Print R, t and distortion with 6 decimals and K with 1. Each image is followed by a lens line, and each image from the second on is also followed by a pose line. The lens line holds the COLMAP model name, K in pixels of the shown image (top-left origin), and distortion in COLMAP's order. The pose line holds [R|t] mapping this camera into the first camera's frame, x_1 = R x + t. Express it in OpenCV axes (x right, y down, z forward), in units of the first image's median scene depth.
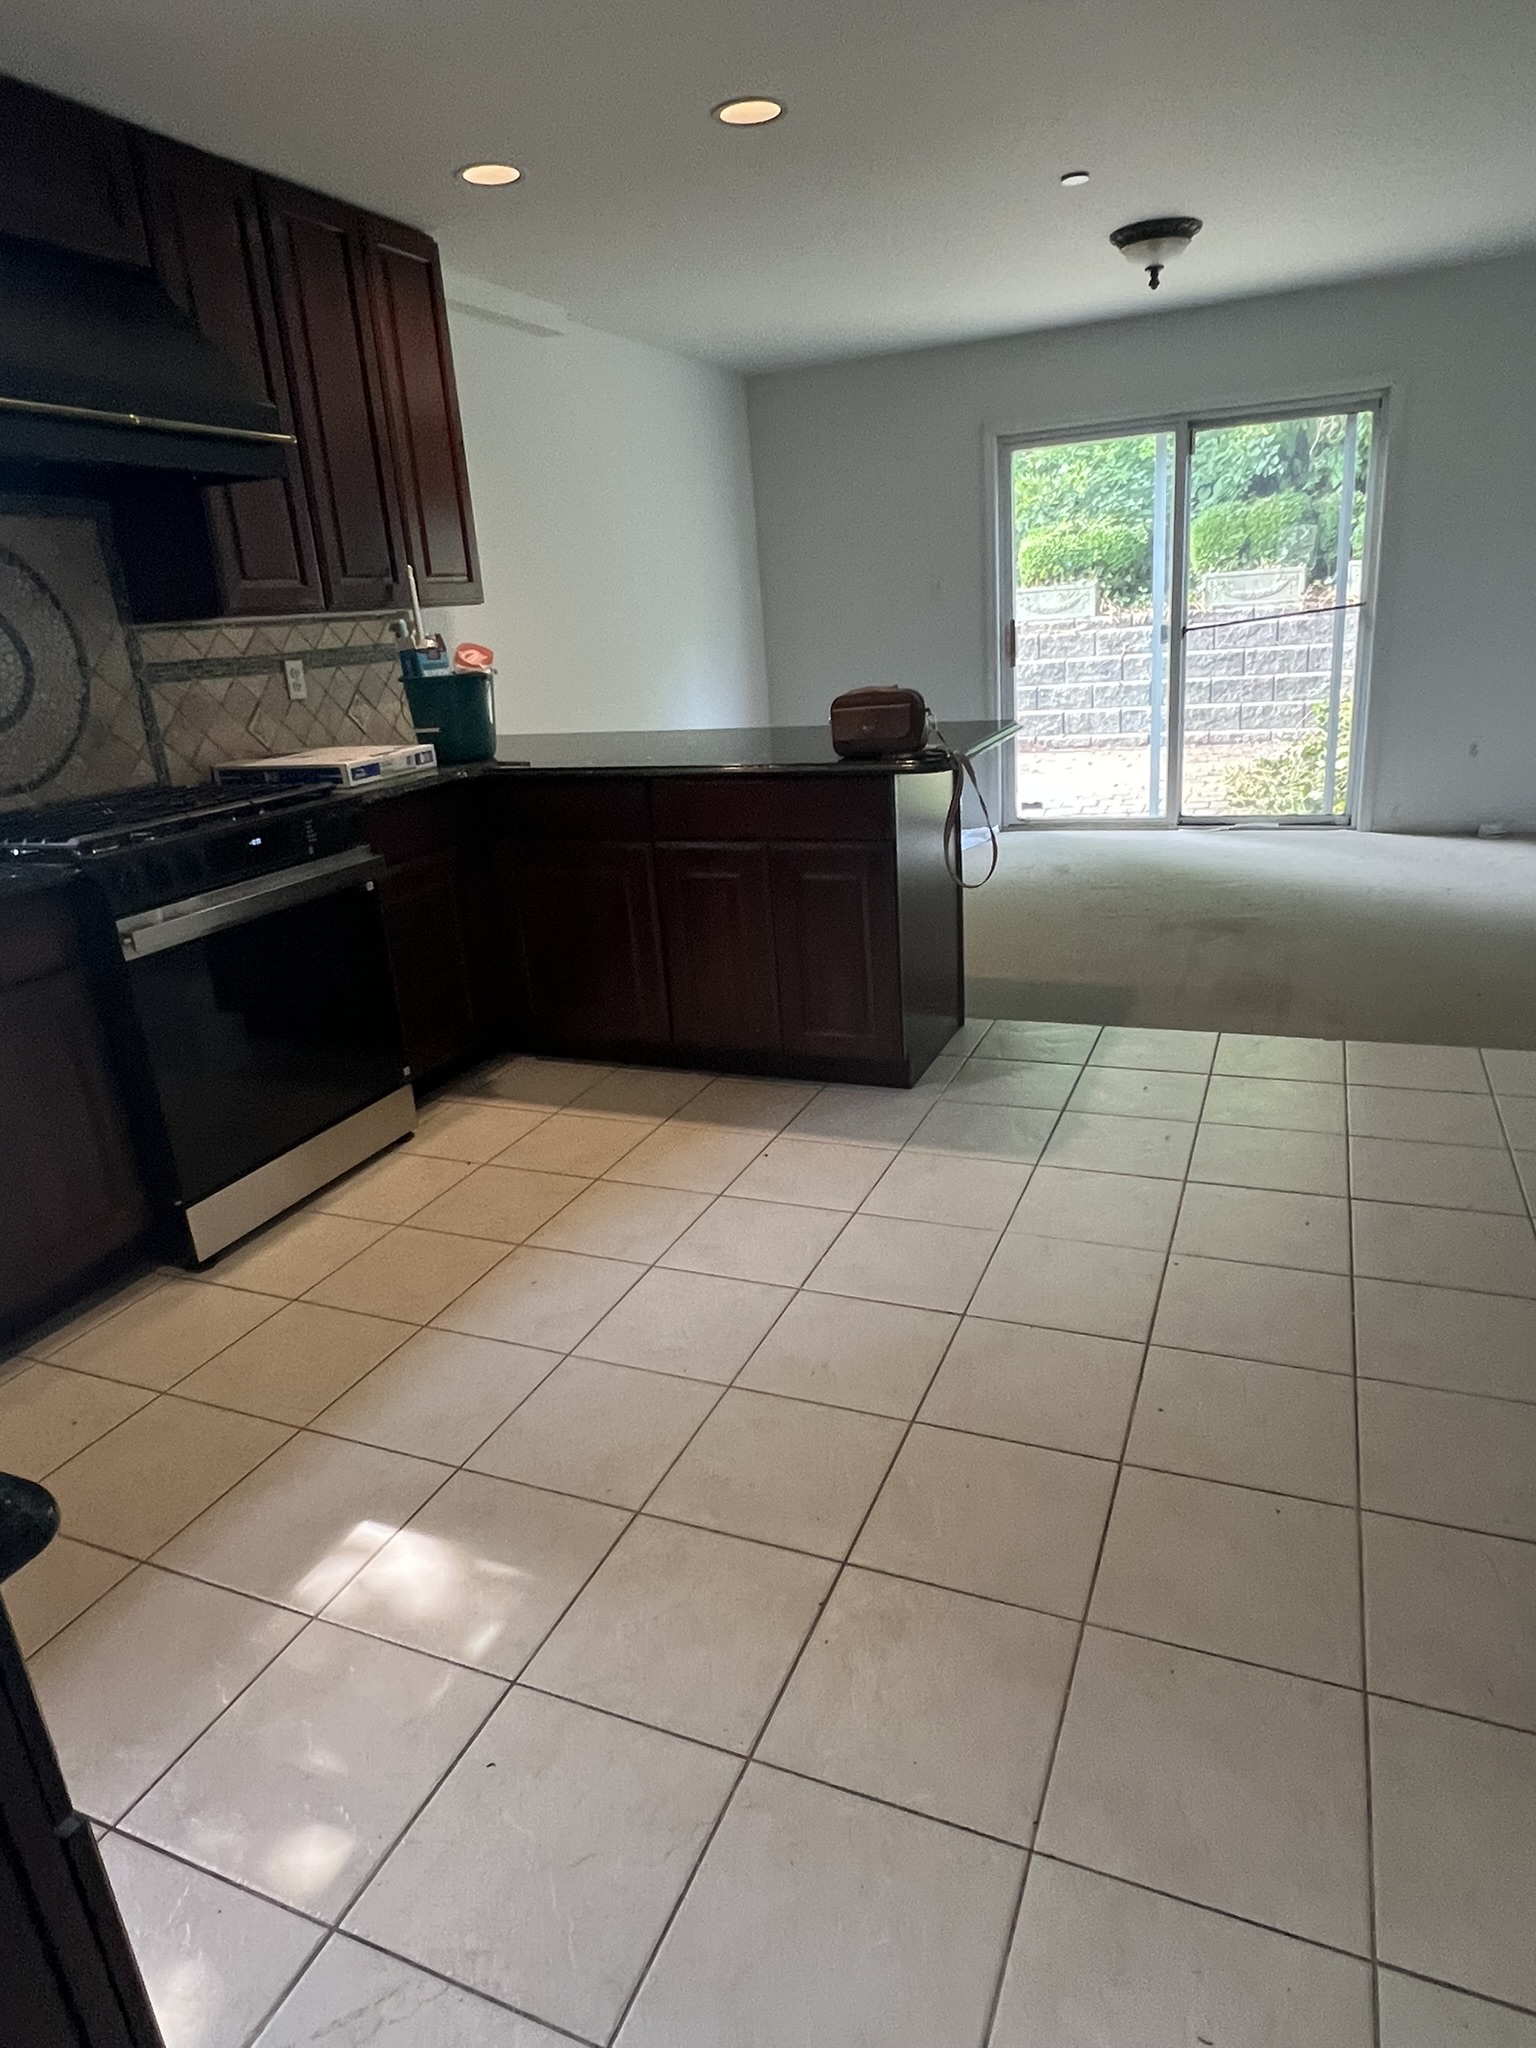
lens RADIAL K [[1238.5, 0, 770.1], [0, 1238.5, 1028.5], [0, 0, 1]] dist [-0.000019, -0.001774]
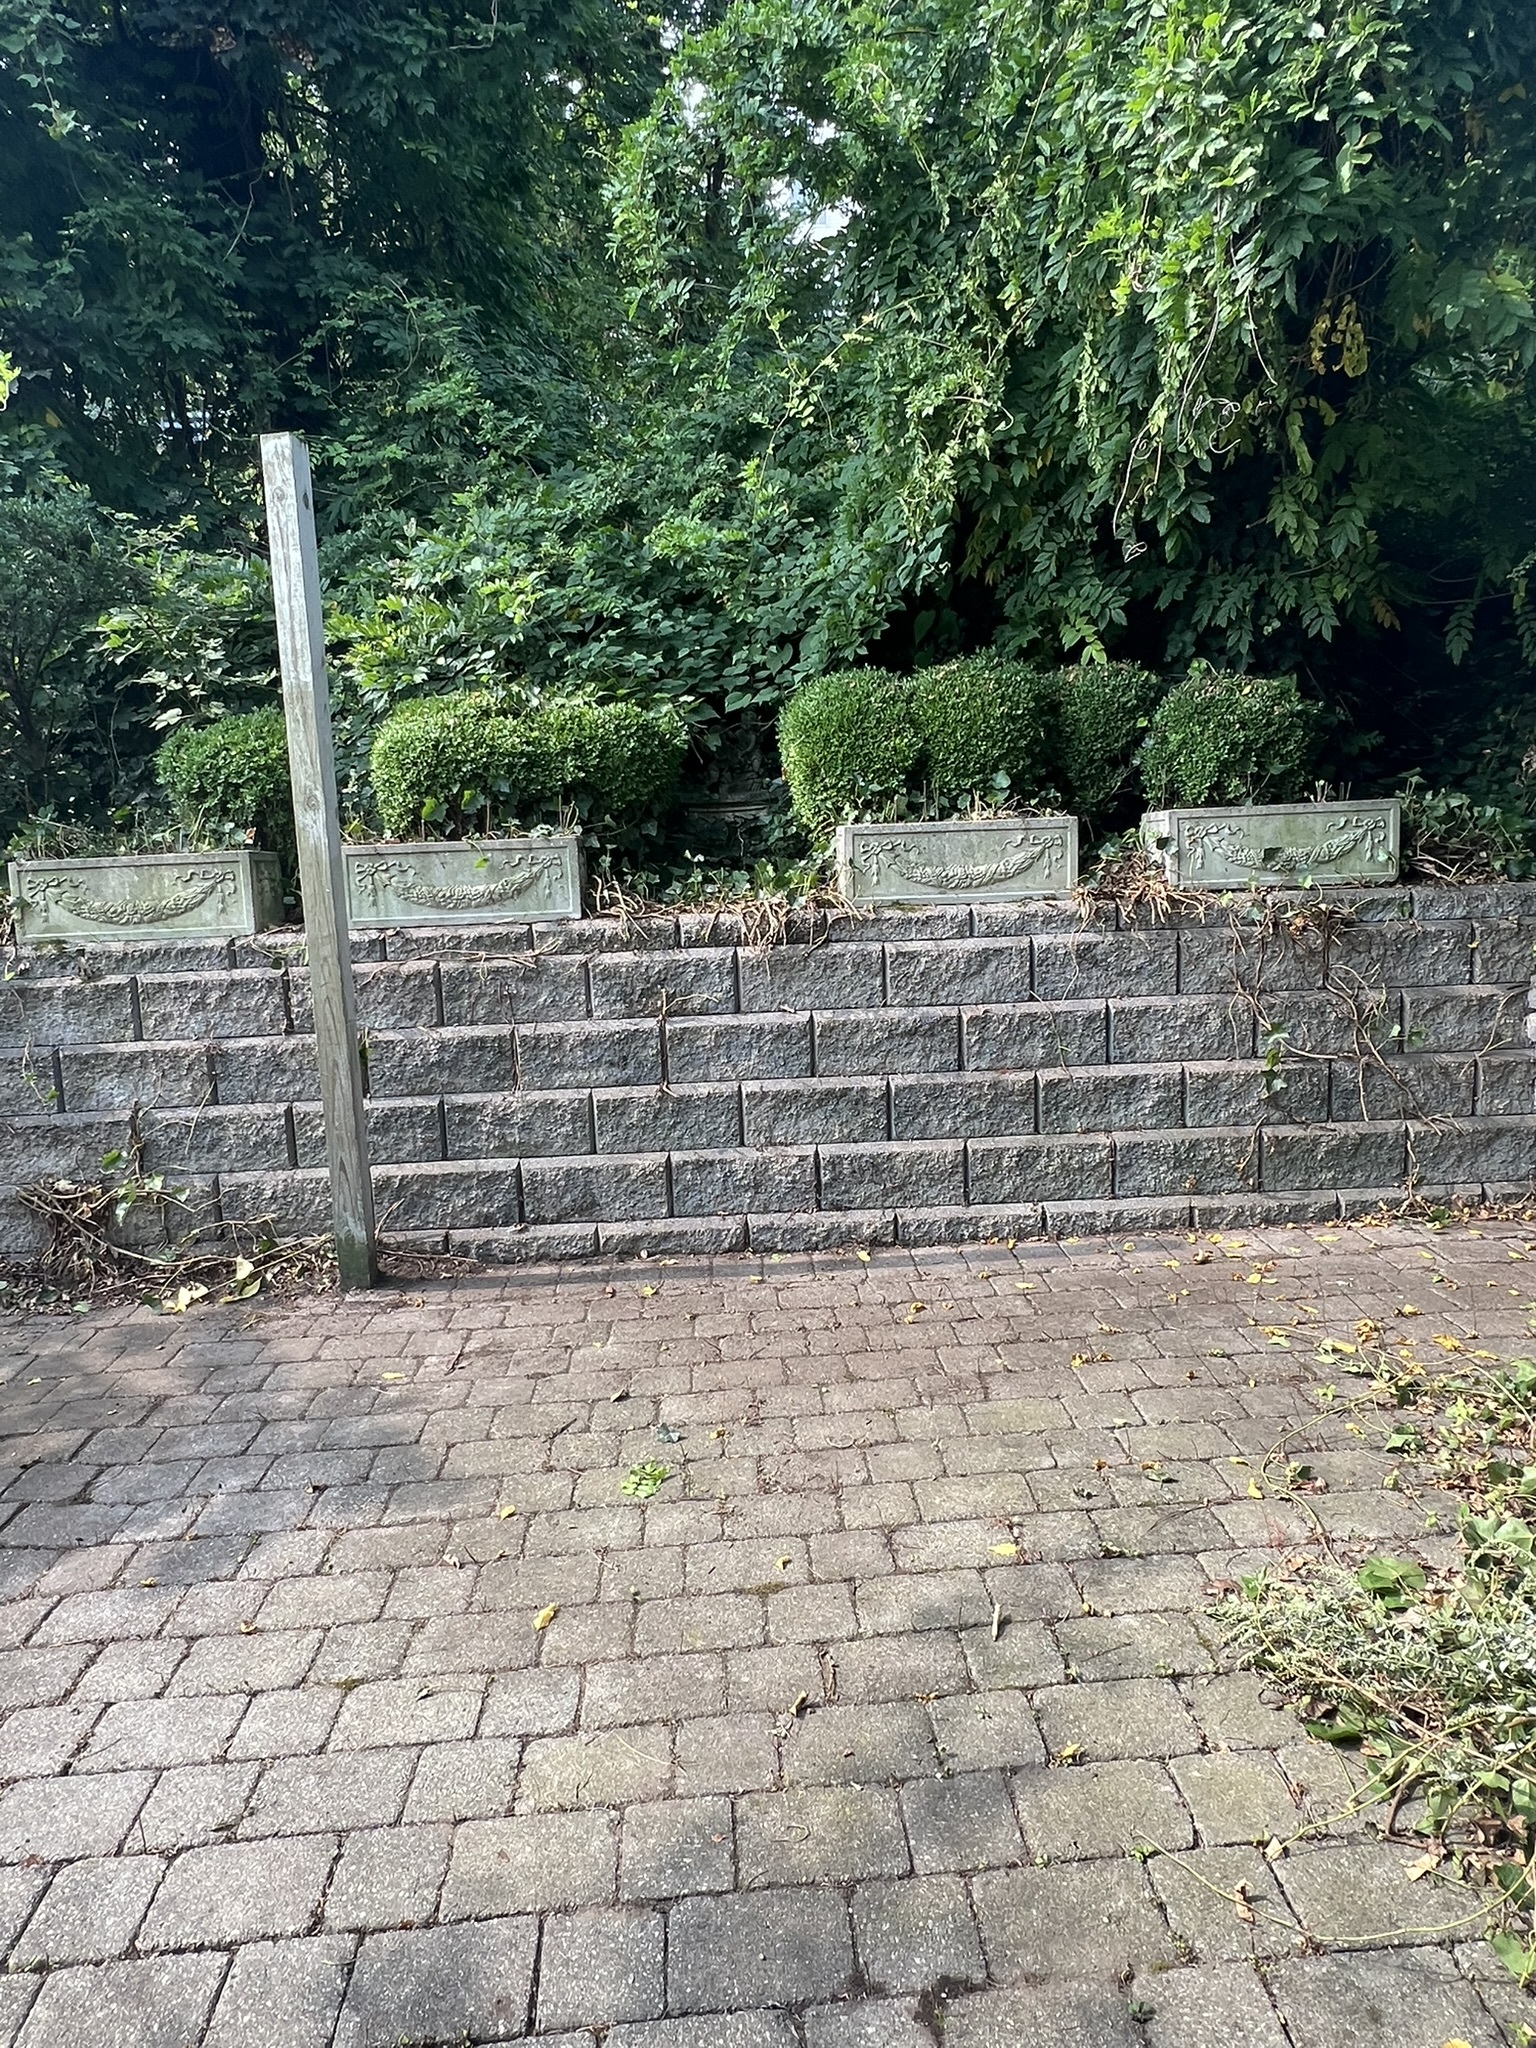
lens RADIAL K [[1238.5, 0, 752.8], [0, 1238.5, 1016.3], [0, 0, 1]] dist [-0.000019, -0.001774]
pose [[0.907407, -0.024929, 0.419514, 0.148936], [0.107142, 0.978975, -0.173573, -0.231374], [-0.406367, 0.202449, 0.891000, 0.643364]]
